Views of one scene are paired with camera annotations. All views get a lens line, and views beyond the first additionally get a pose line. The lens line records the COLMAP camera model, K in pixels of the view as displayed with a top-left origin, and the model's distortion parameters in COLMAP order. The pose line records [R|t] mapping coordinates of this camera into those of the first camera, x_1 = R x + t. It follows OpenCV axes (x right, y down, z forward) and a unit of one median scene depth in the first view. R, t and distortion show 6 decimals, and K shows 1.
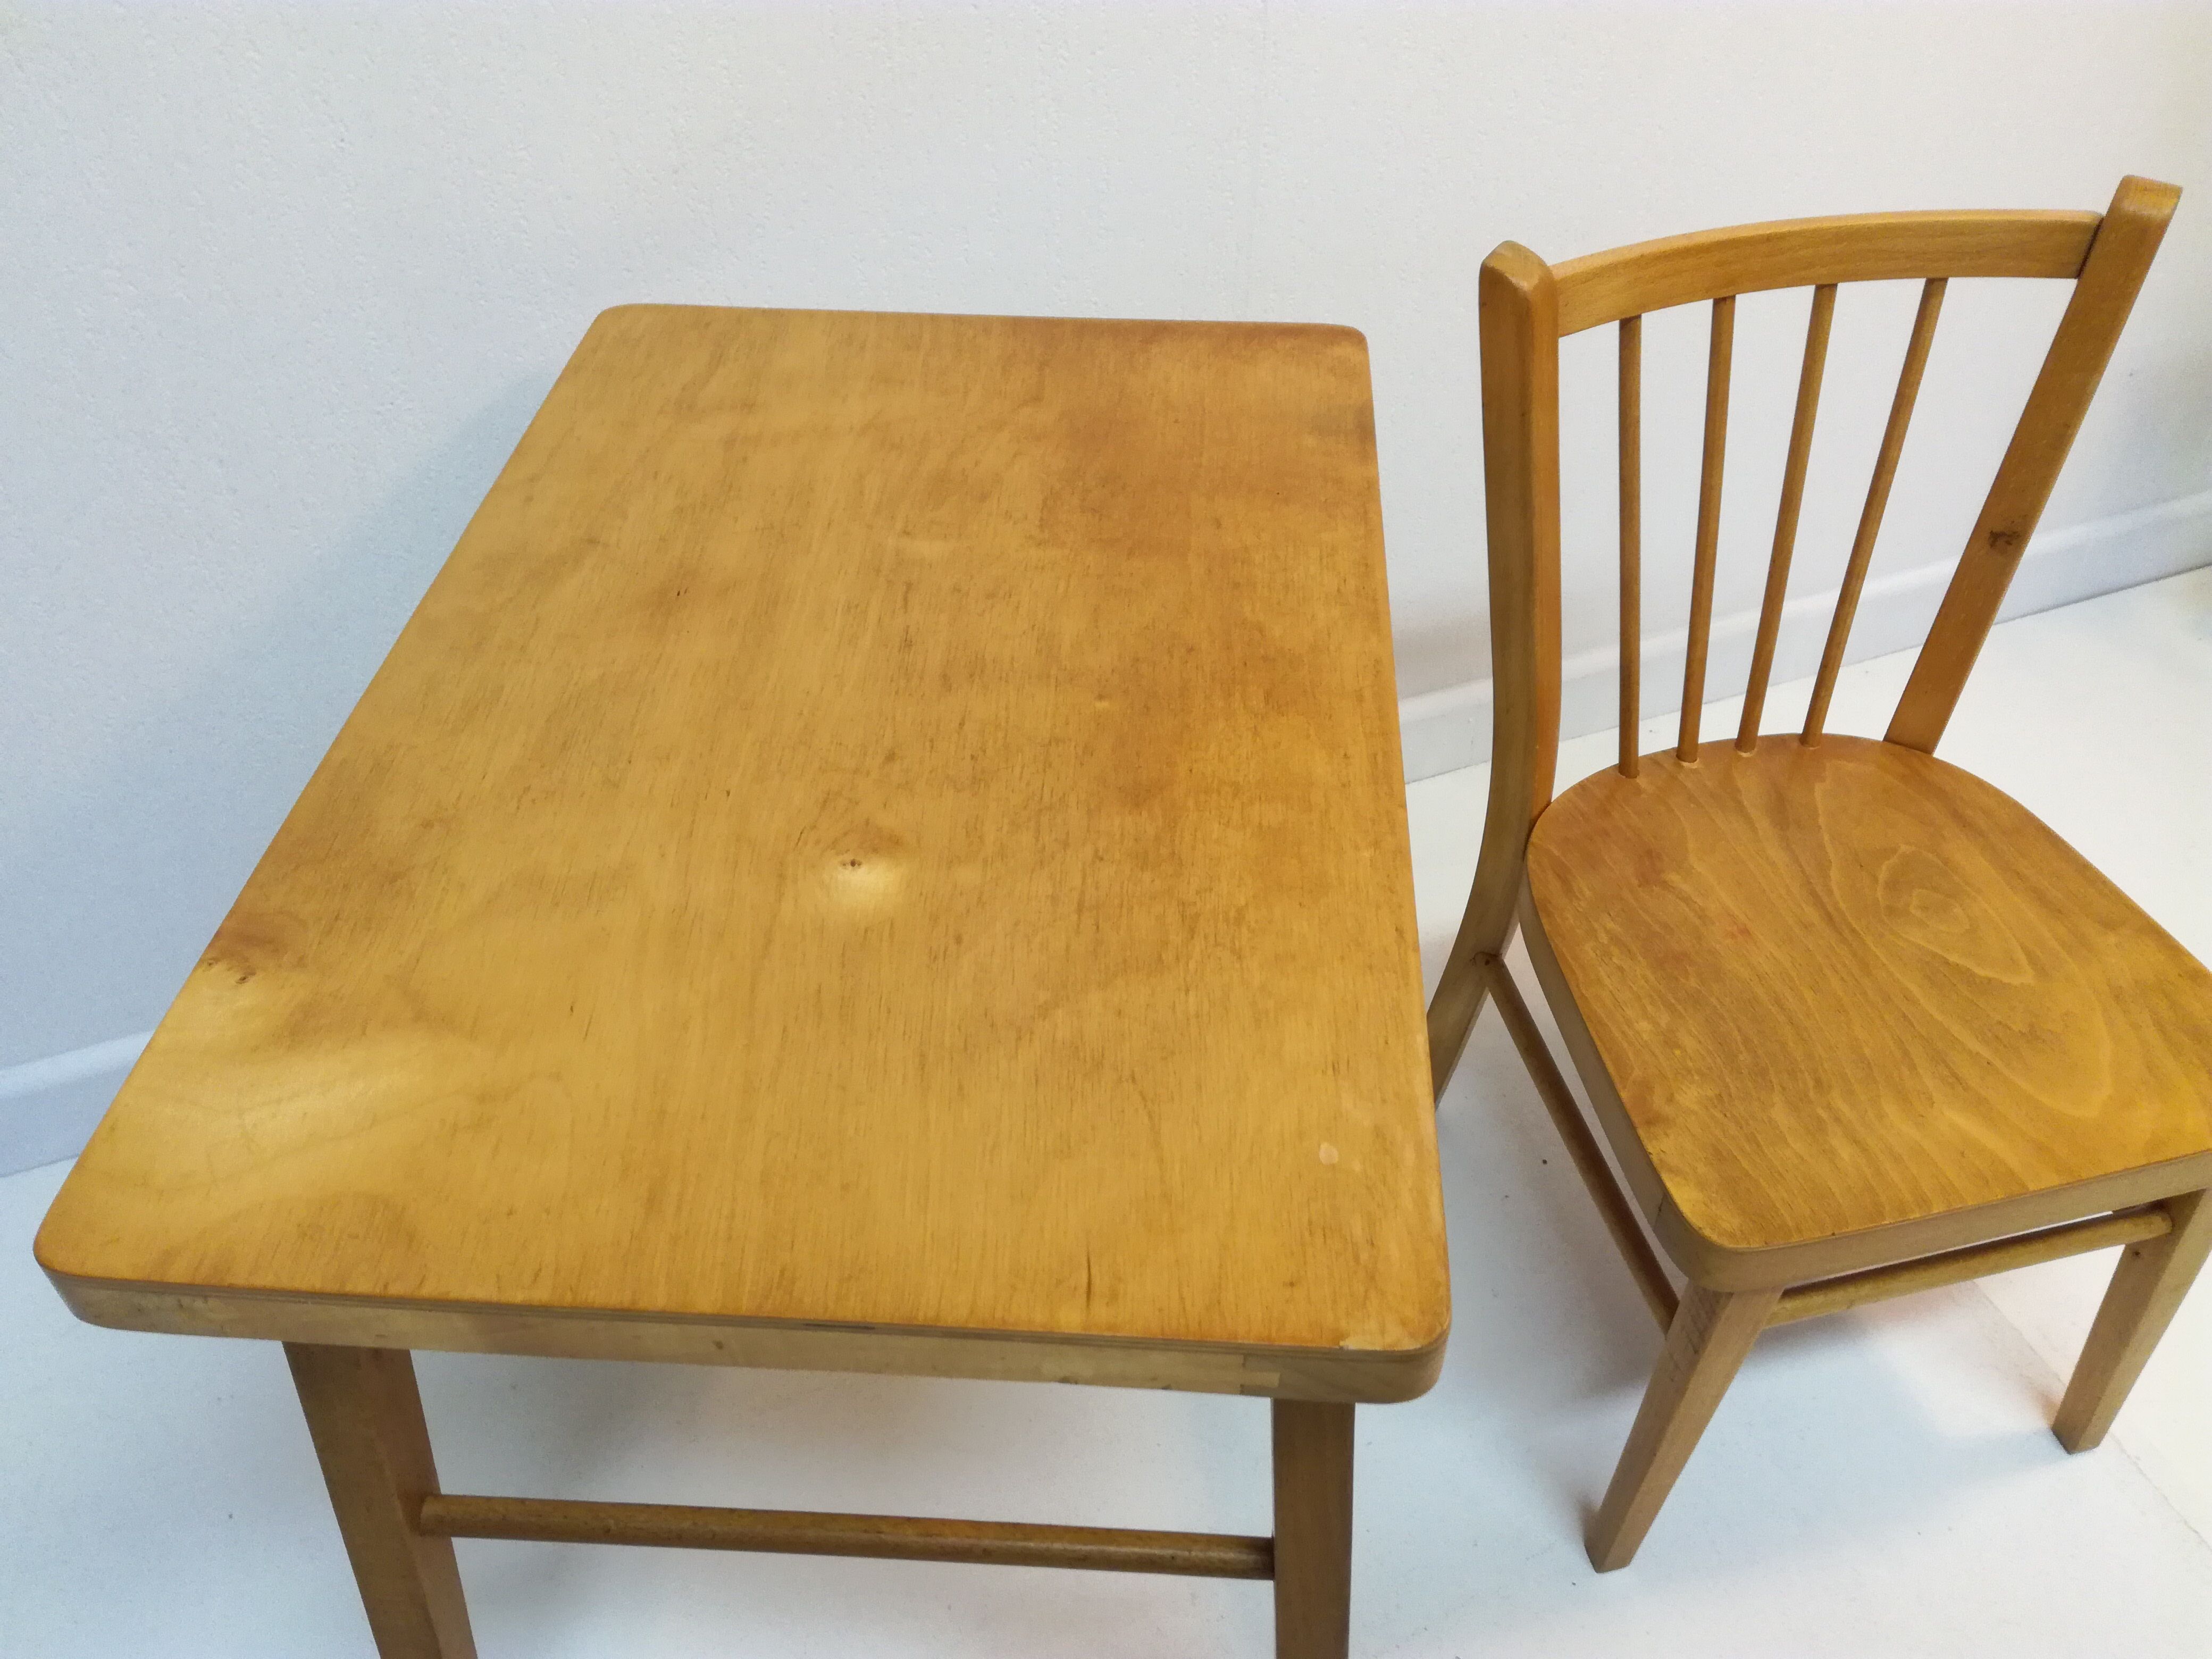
lens RADIAL K [[1784.2, 0, 1133.1], [0, 1784.2, 831.1], [0, 0, 1]] dist [0.062865, -0.093473]
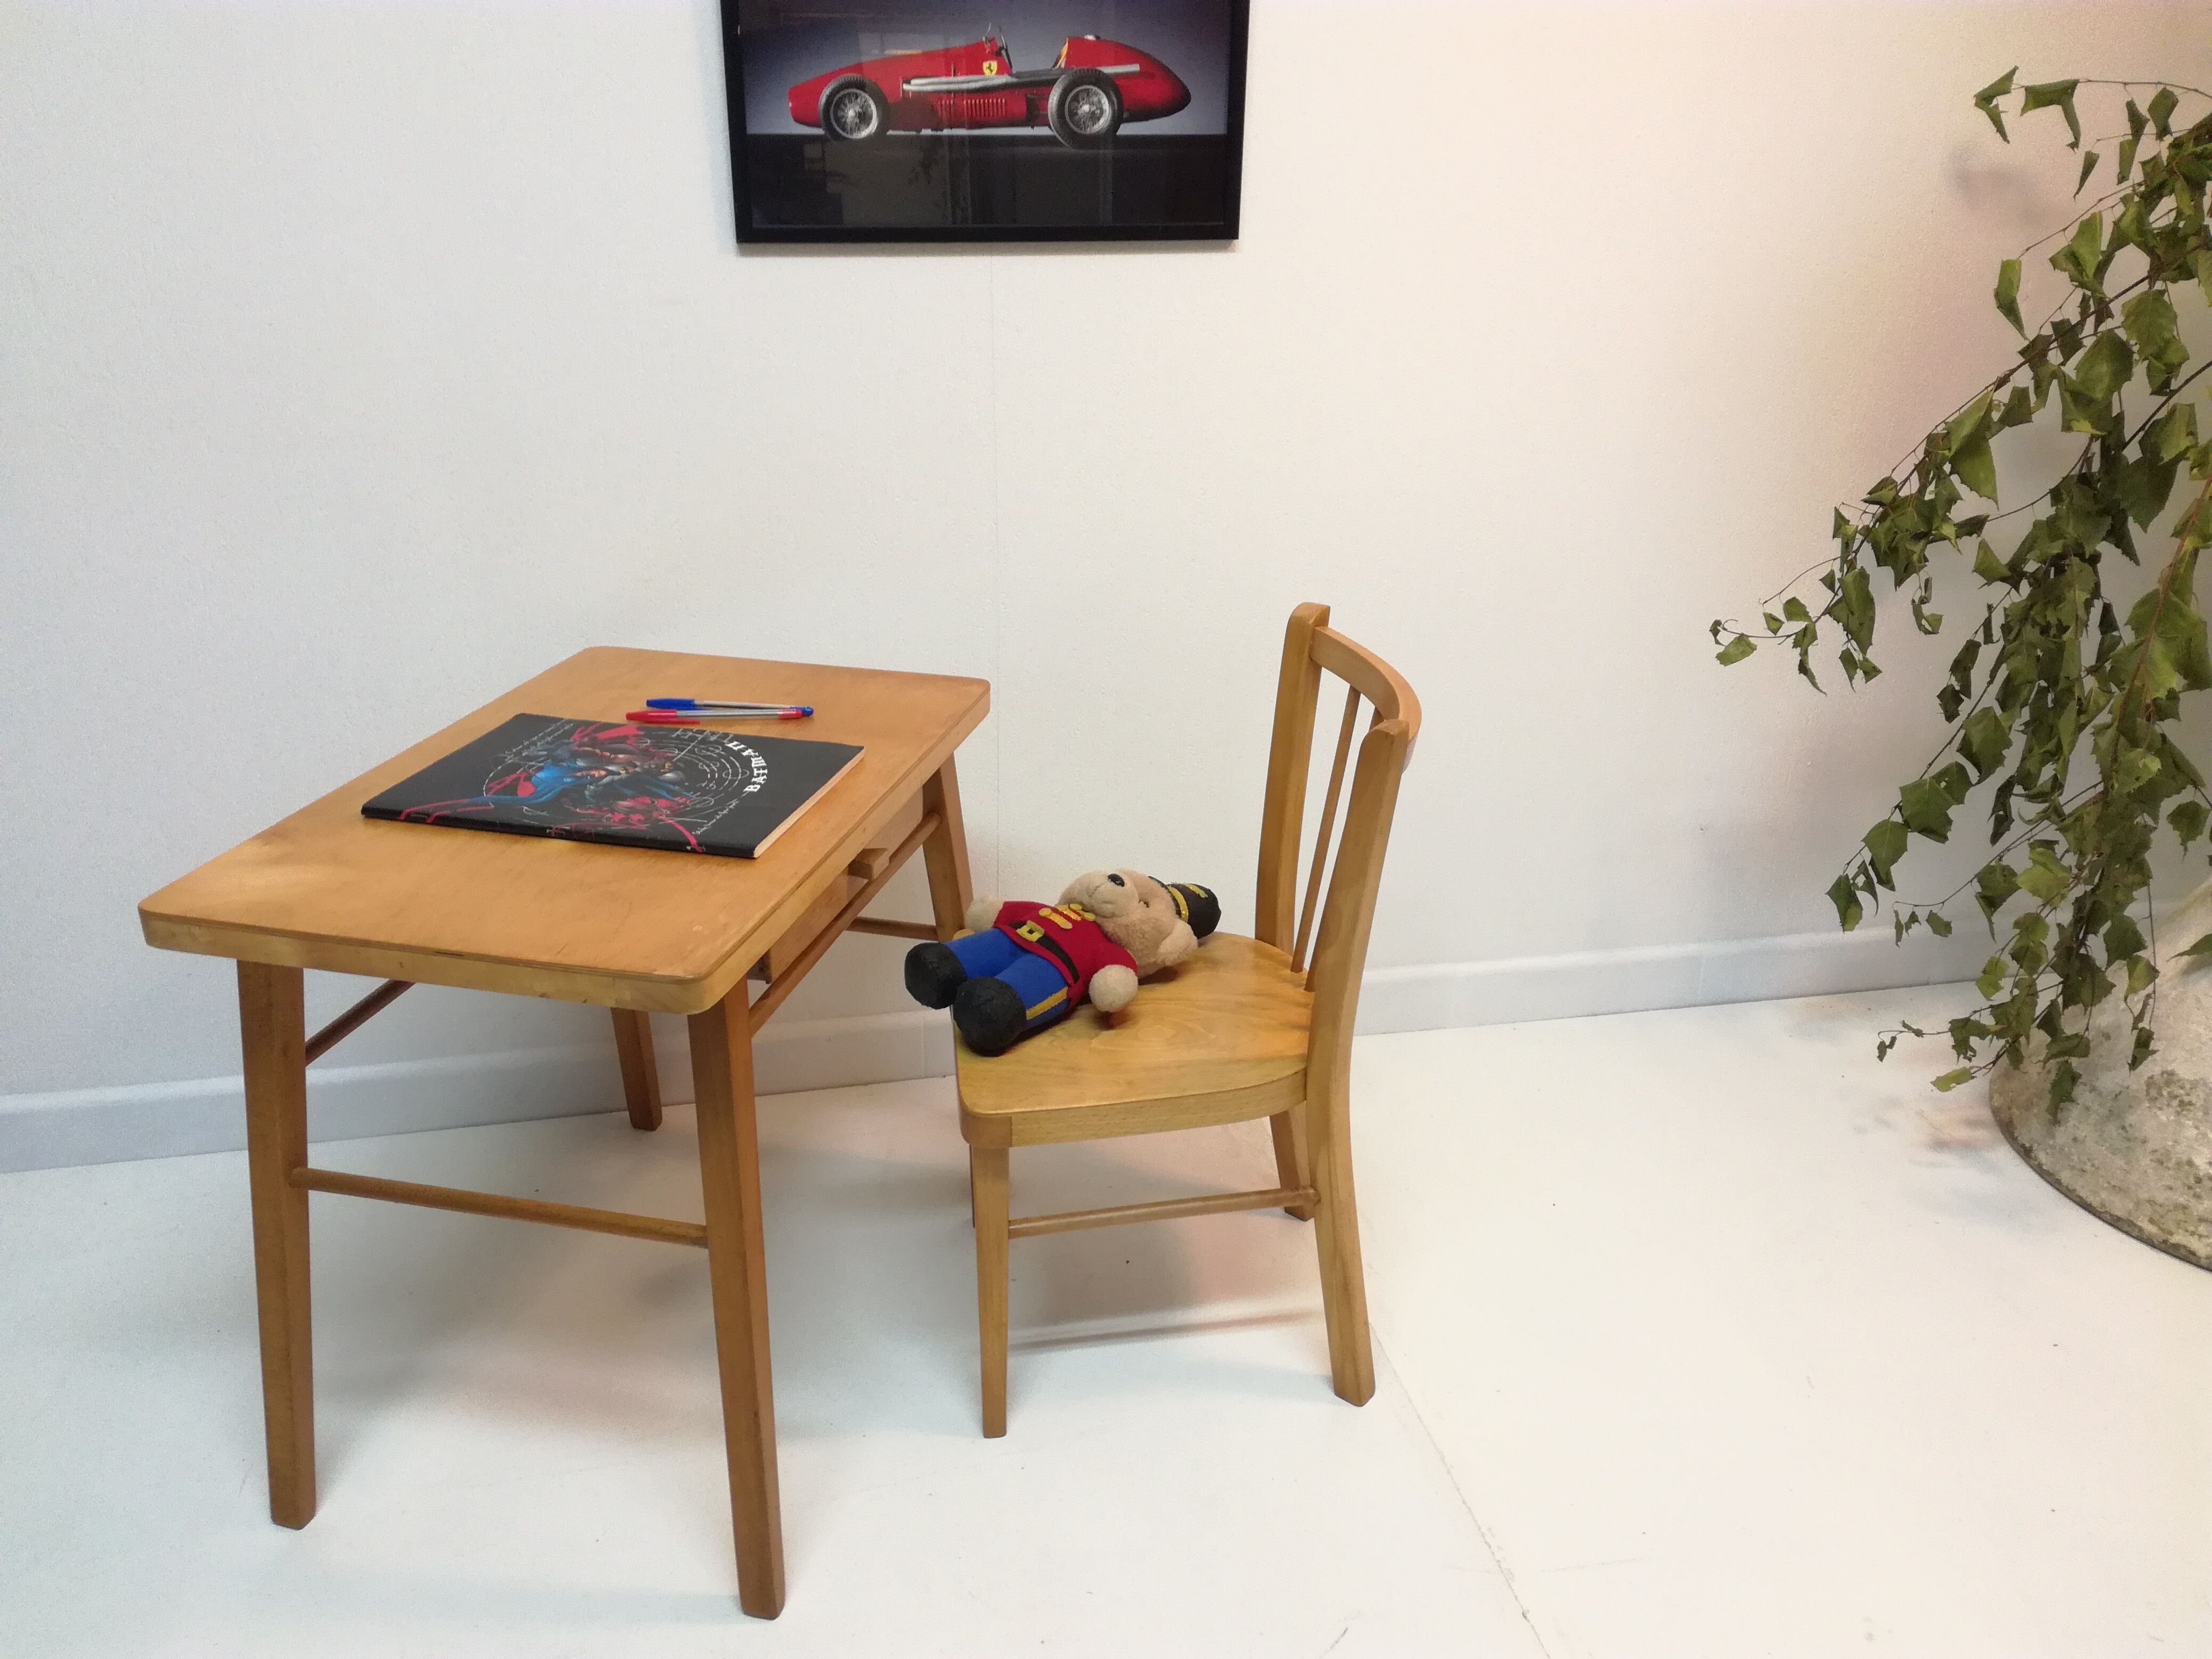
lens RADIAL K [[1711.9, 0, 1105.0], [0, 1711.9, 798.3], [0, 0, 1]] dist [0.112584, -0.180262]
pose [[0.987094, 0.077500, -0.140140, 0.527321], [-0.119430, 0.939247, -0.321796, 0.388905], [0.106687, 0.334380, 0.936380, -0.578172]]
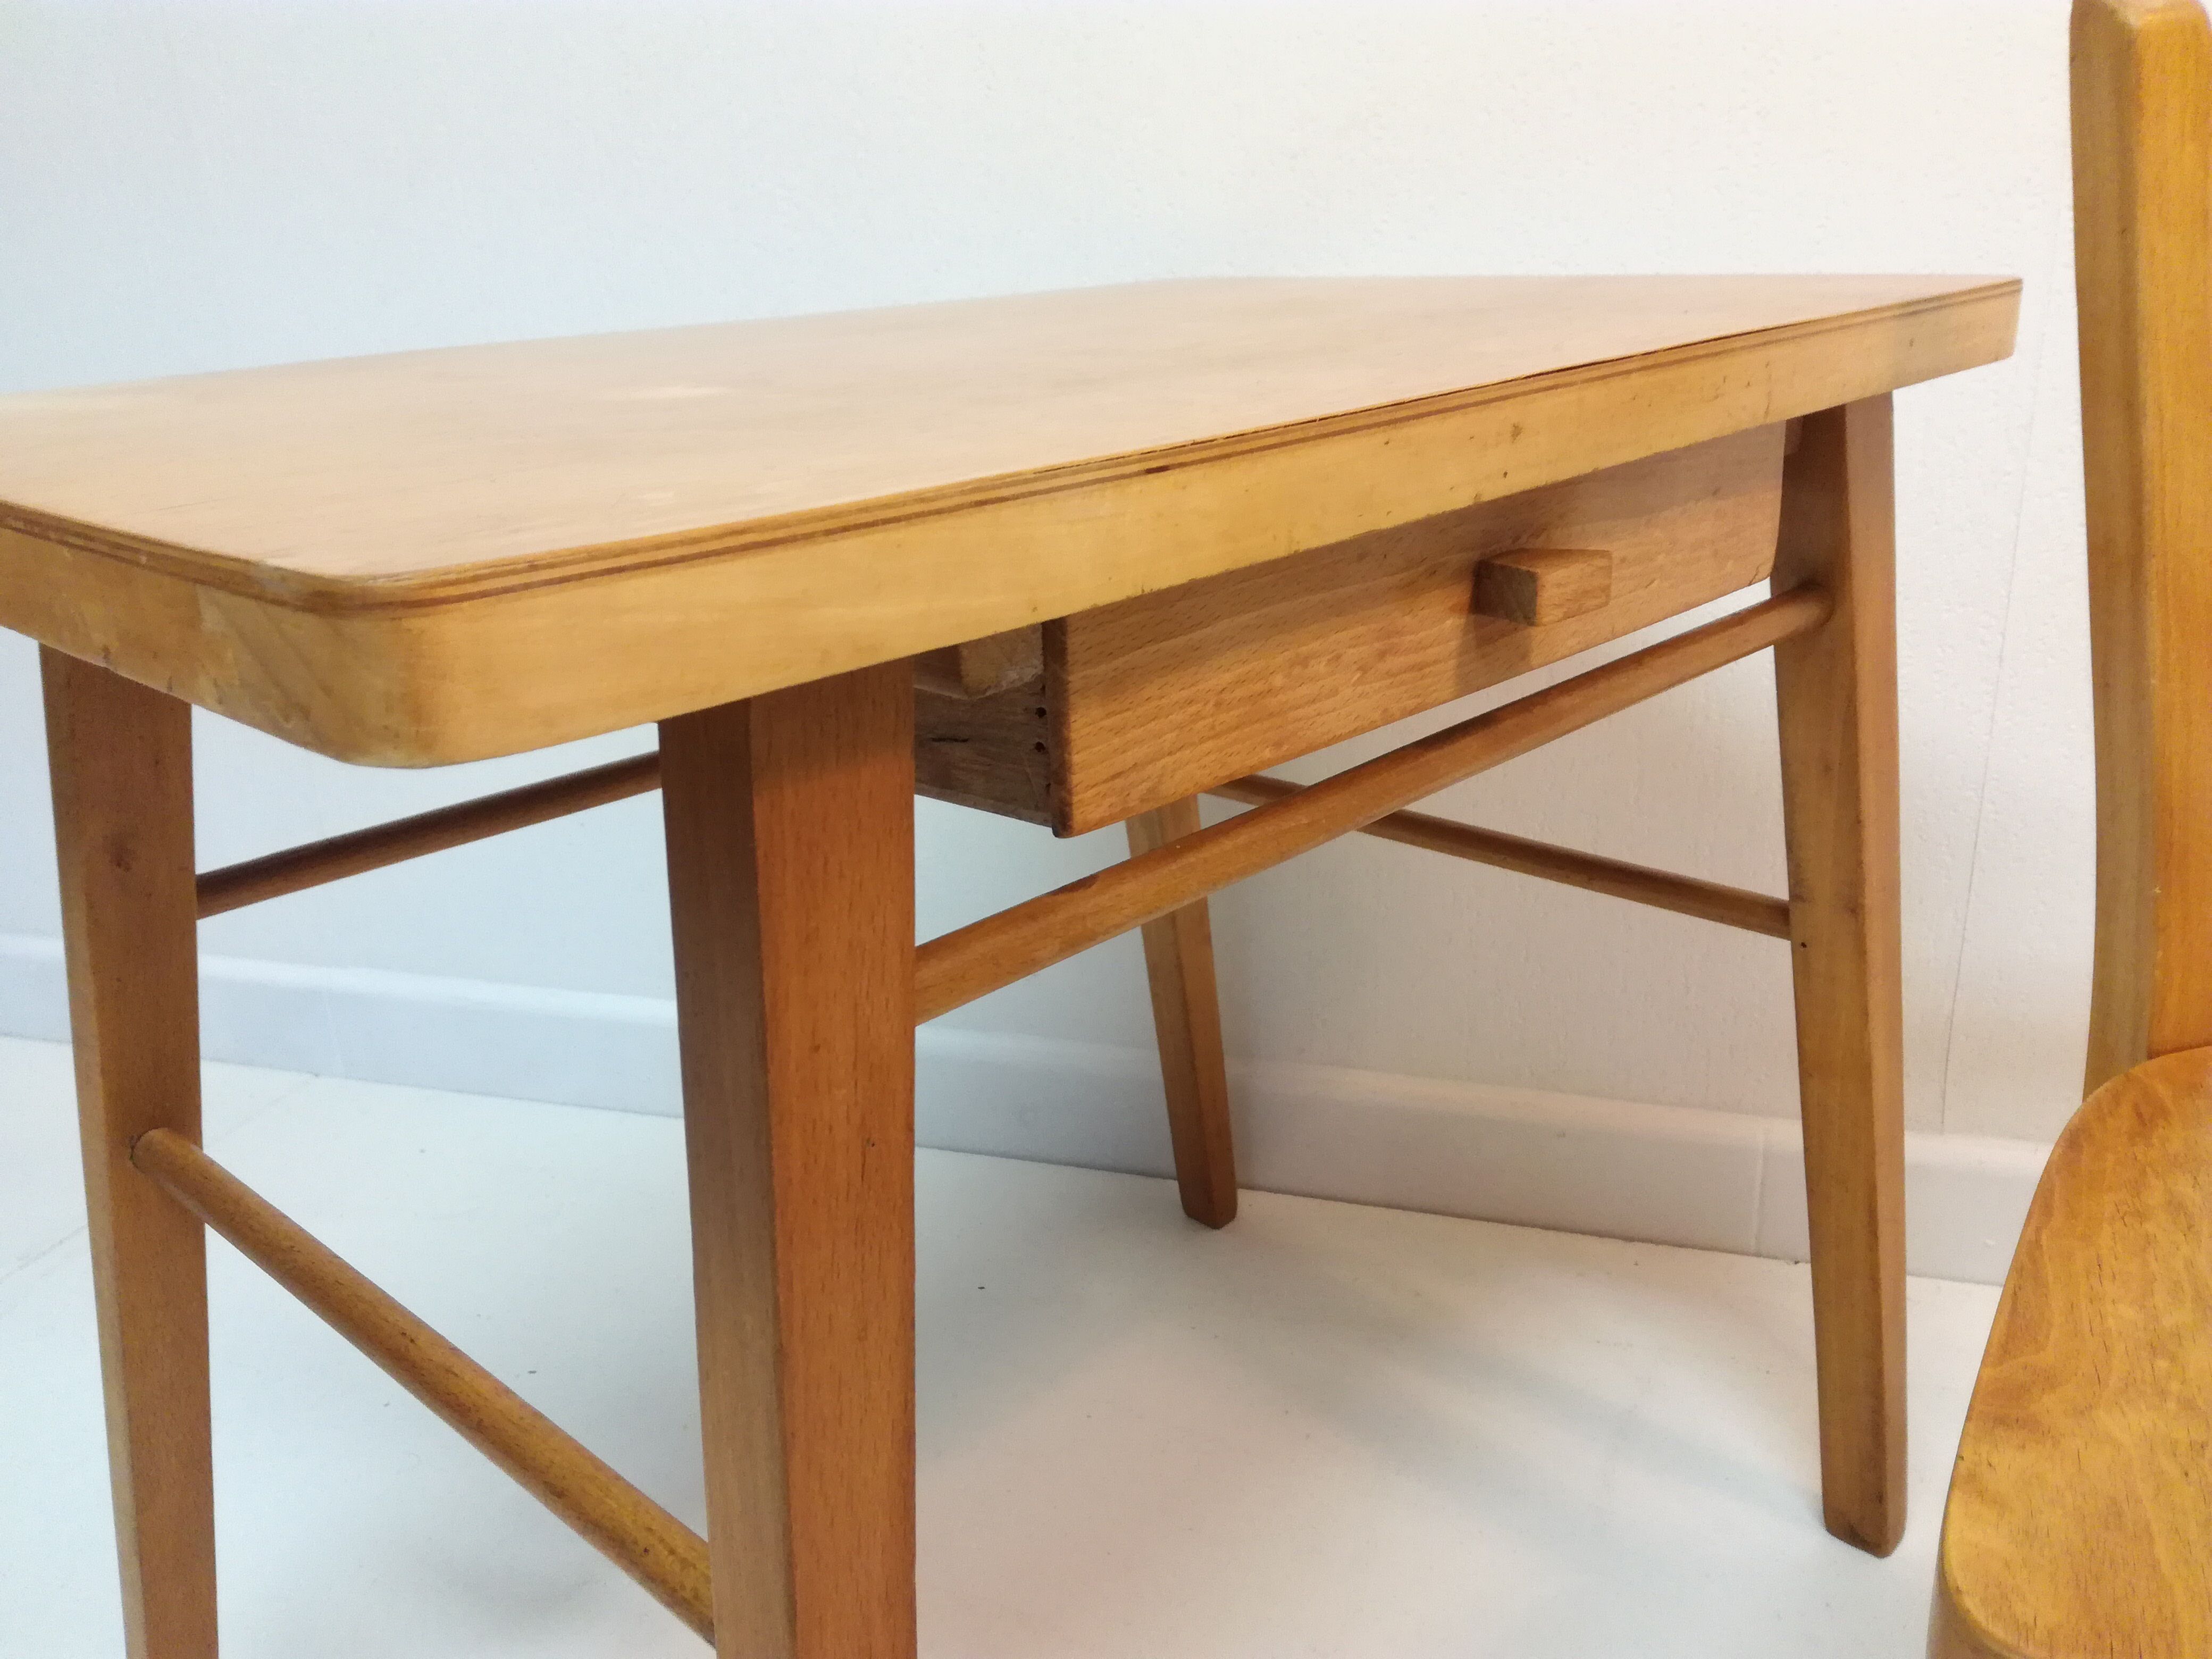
lens RADIAL K [[1818.9, 0, 1116.4], [0, 1818.9, 824.7], [0, 0, 1]] dist [0.125268, -0.233127]
pose [[0.771880, 0.185802, -0.608012, 0.351692], [-0.387340, 0.895795, -0.217989, 0.205127], [0.504151, 0.403769, 0.763415, 0.408597]]
